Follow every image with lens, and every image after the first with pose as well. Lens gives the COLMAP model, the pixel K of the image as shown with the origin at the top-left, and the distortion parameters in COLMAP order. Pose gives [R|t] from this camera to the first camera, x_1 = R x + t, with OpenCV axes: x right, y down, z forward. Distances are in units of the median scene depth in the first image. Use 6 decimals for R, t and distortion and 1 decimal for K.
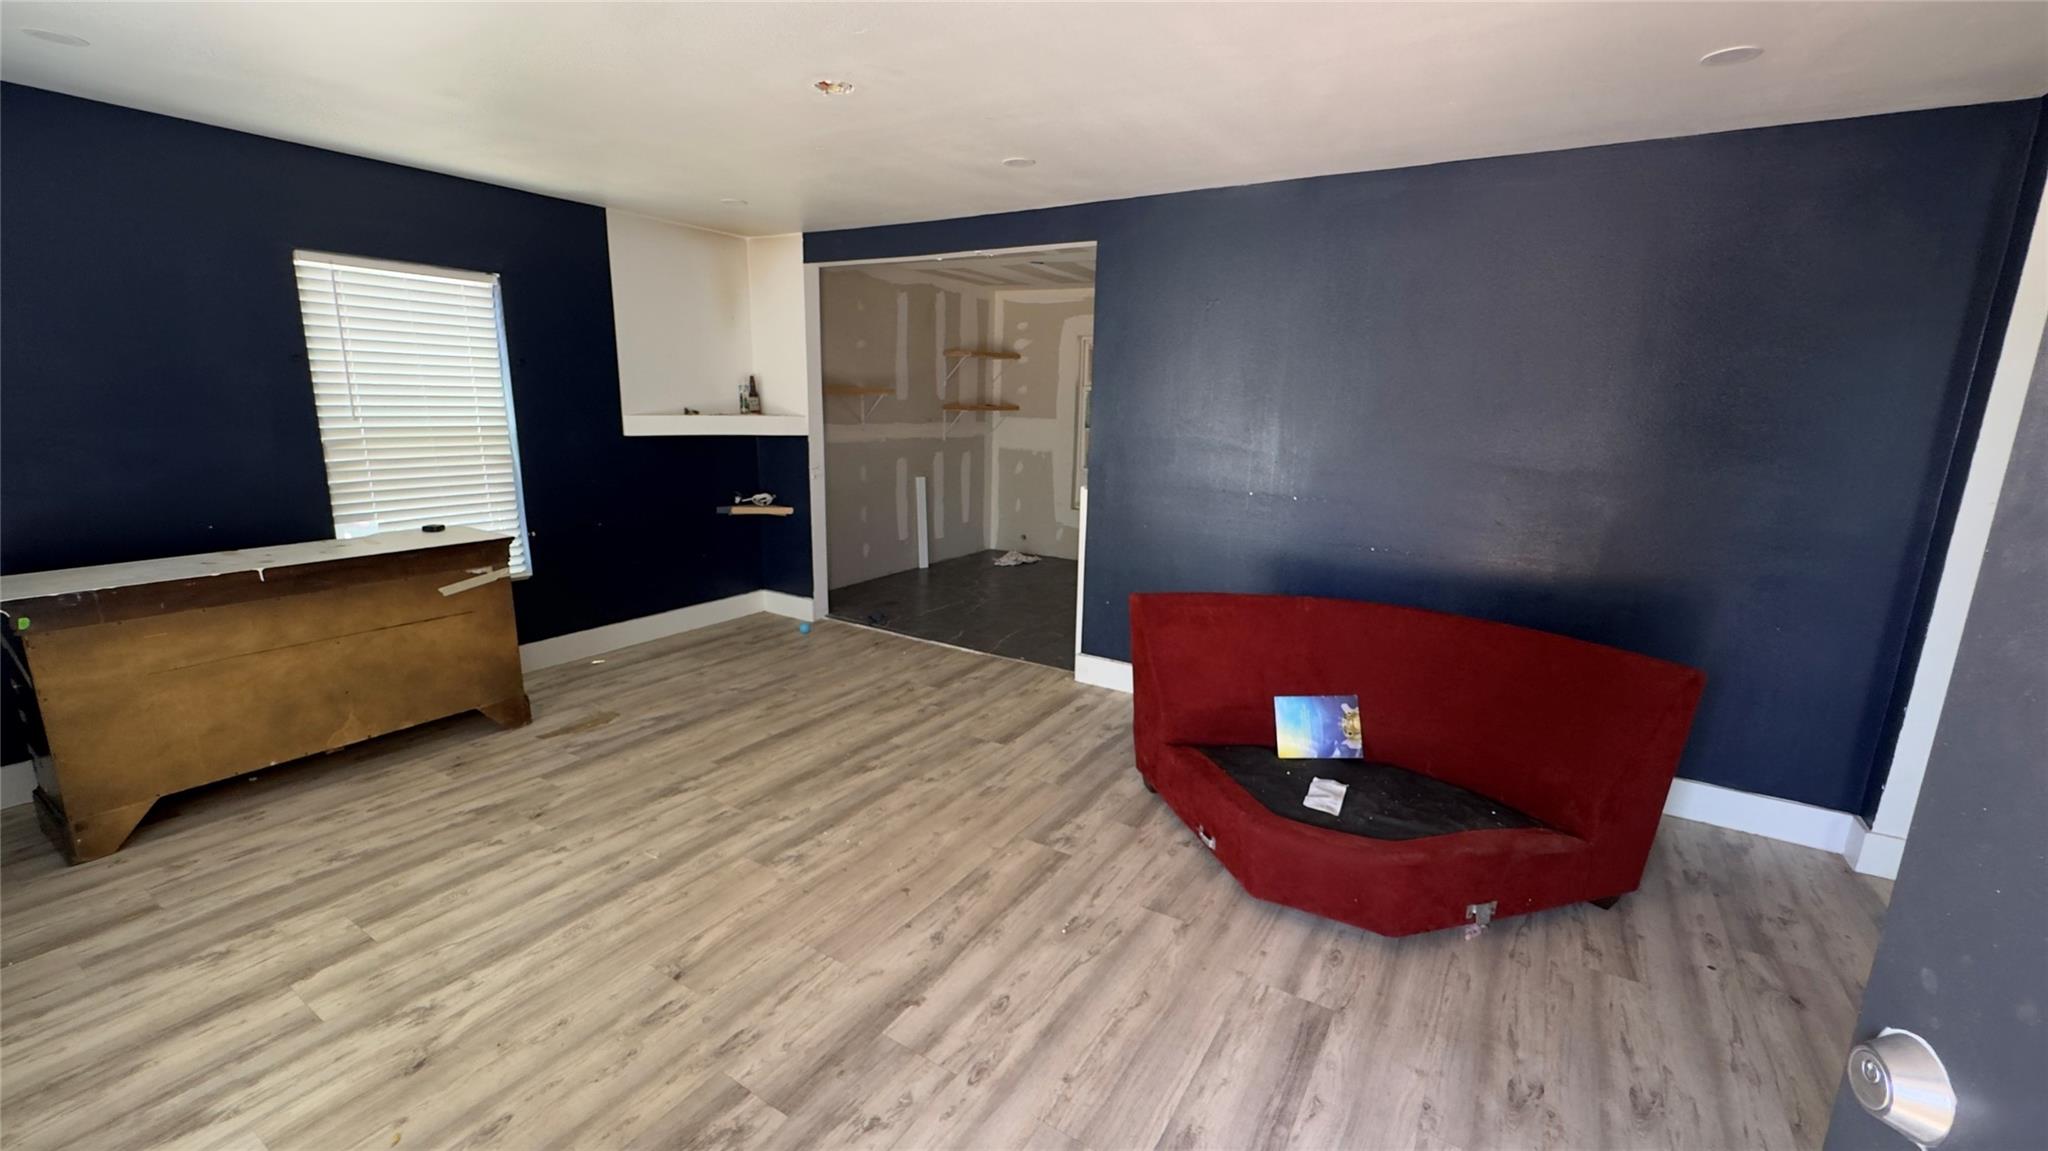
lens RADIAL K [[818.4, 0, 1024.0], [0, 818.4, 575.5], [0, 0, 1]] dist [-0.010982, -0.000067]
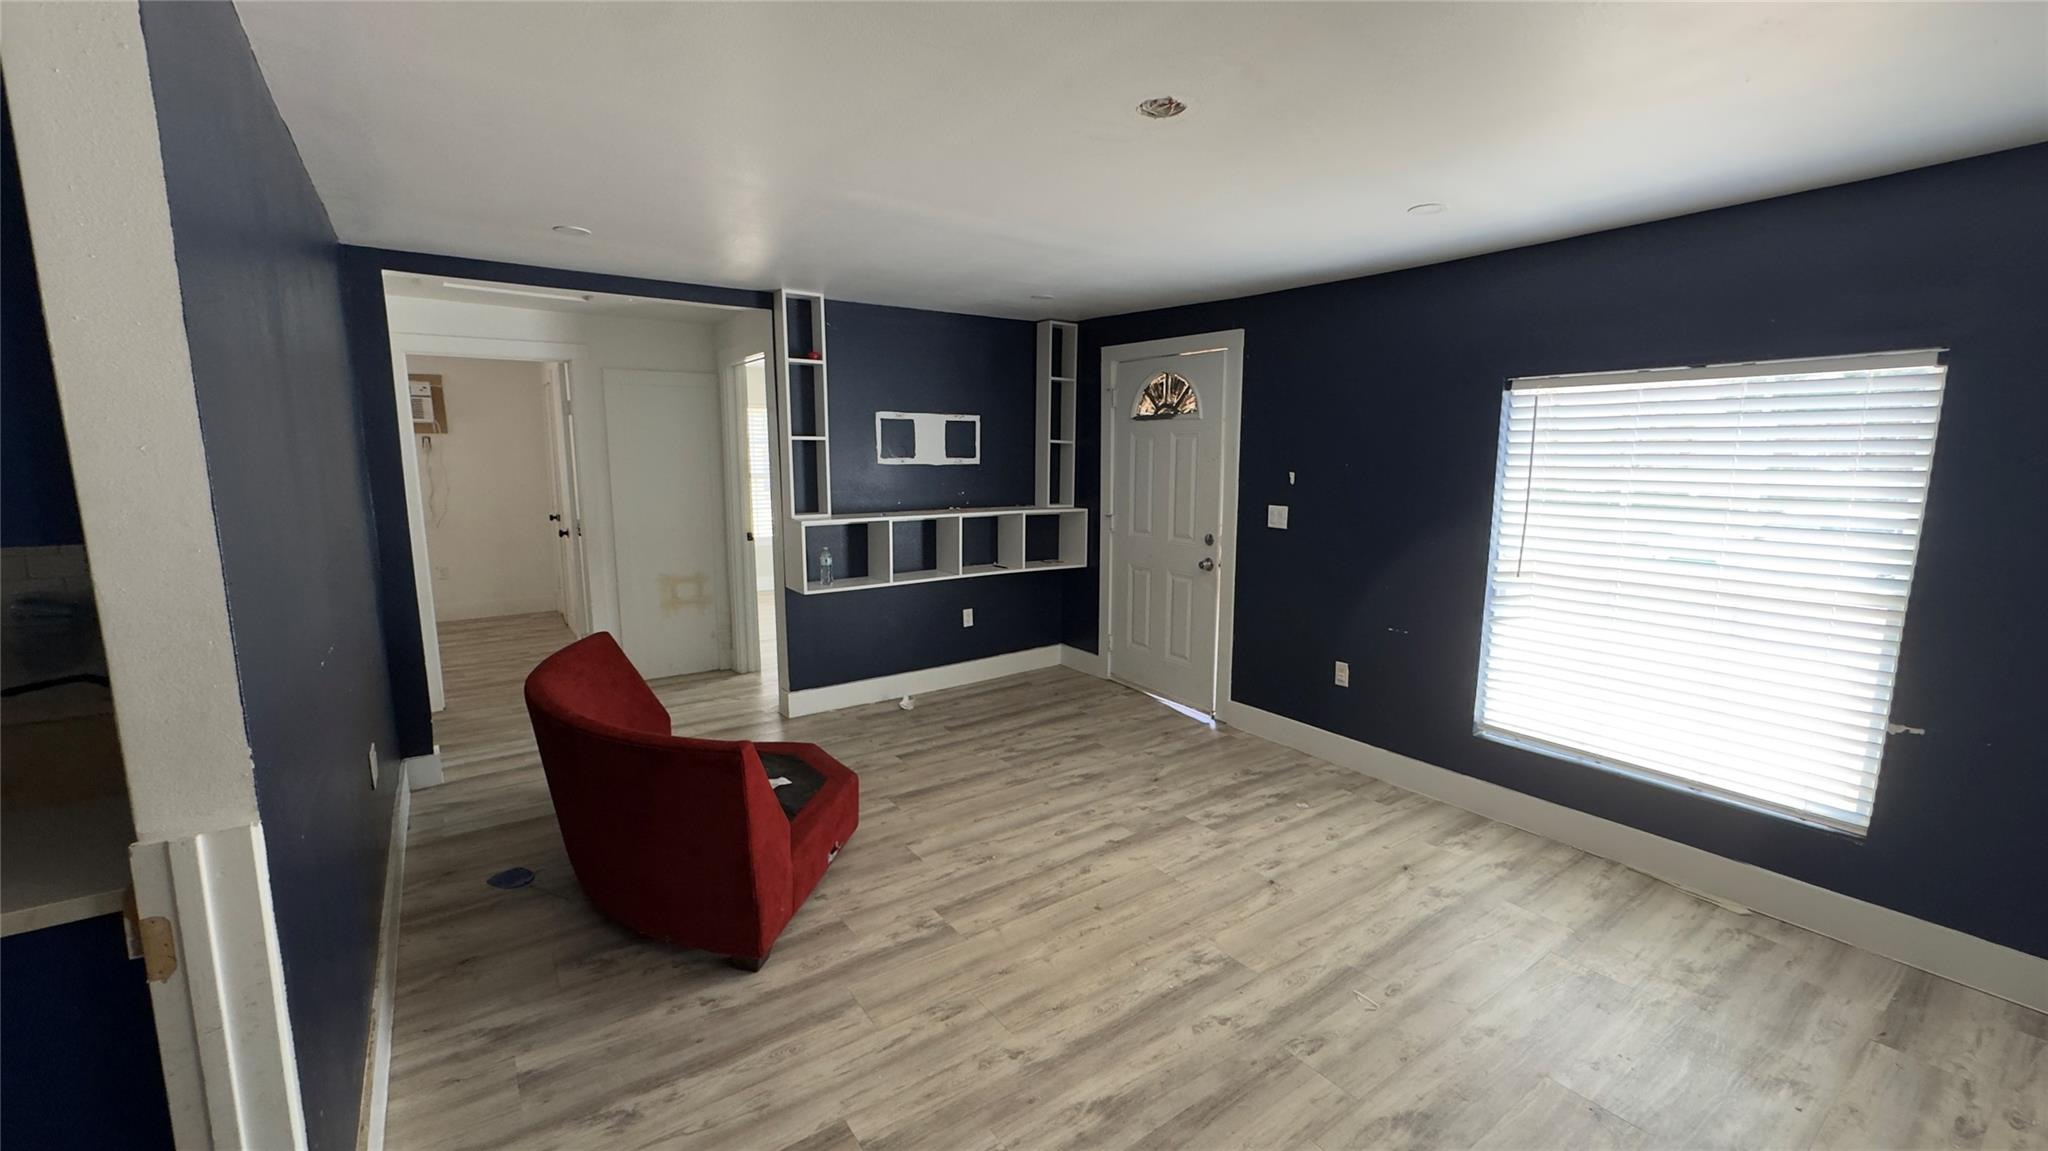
lens RADIAL K [[818.4, 0, 1024.0], [0, 818.4, 575.5], [0, 0, 1]] dist [-0.010982, -0.000067]
pose [[-0.923903, -0.082905, 0.373537, -0.398373], [0.058366, 0.934283, 0.351723, -0.405992], [-0.378149, 0.346760, -0.858348, 1.700407]]
